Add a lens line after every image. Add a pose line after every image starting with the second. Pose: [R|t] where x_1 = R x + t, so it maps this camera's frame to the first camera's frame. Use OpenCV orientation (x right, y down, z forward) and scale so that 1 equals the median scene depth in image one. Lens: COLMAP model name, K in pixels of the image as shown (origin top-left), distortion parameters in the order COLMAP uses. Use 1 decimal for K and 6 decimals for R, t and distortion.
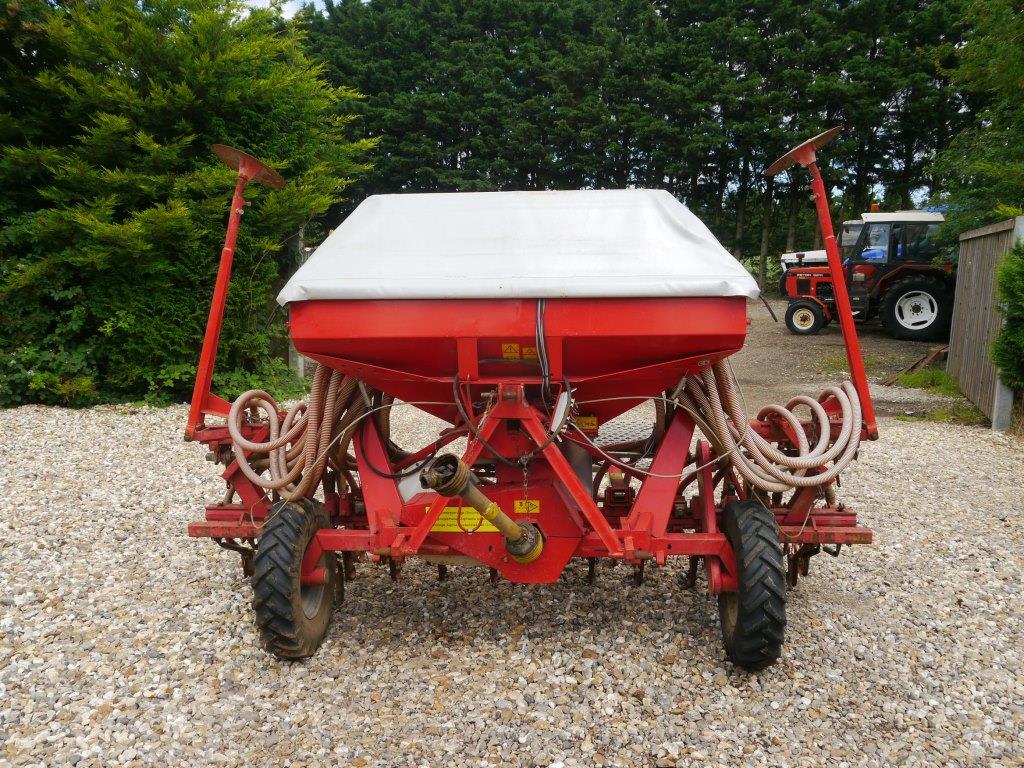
lens RADIAL K [[836.4, 0, 512.0], [0, 836.4, 384.0], [0, 0, 1]] dist [-0.015111, 0.011152]
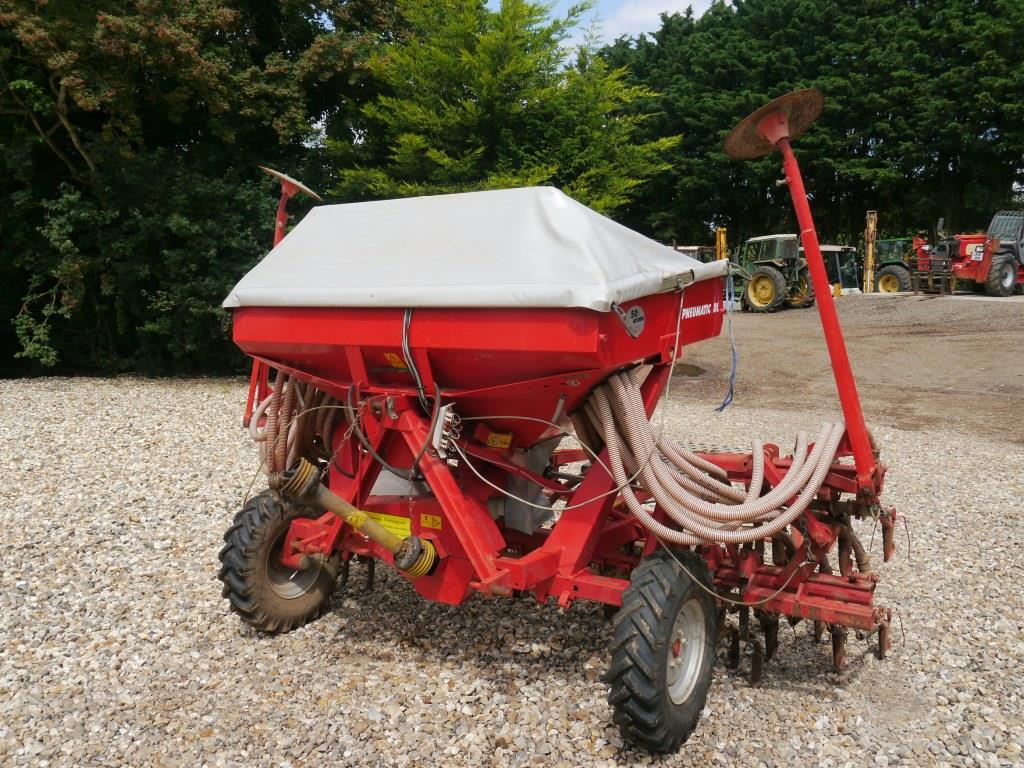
lens RADIAL K [[836.4, 0, 512.0], [0, 836.4, 384.0], [0, 0, 1]] dist [-0.015111, 0.011152]
pose [[0.882691, 0.056161, -0.466586, 0.158799], [-0.054830, 0.998360, 0.016440, -0.009909], [0.466745, 0.011071, 0.884323, 0.053886]]
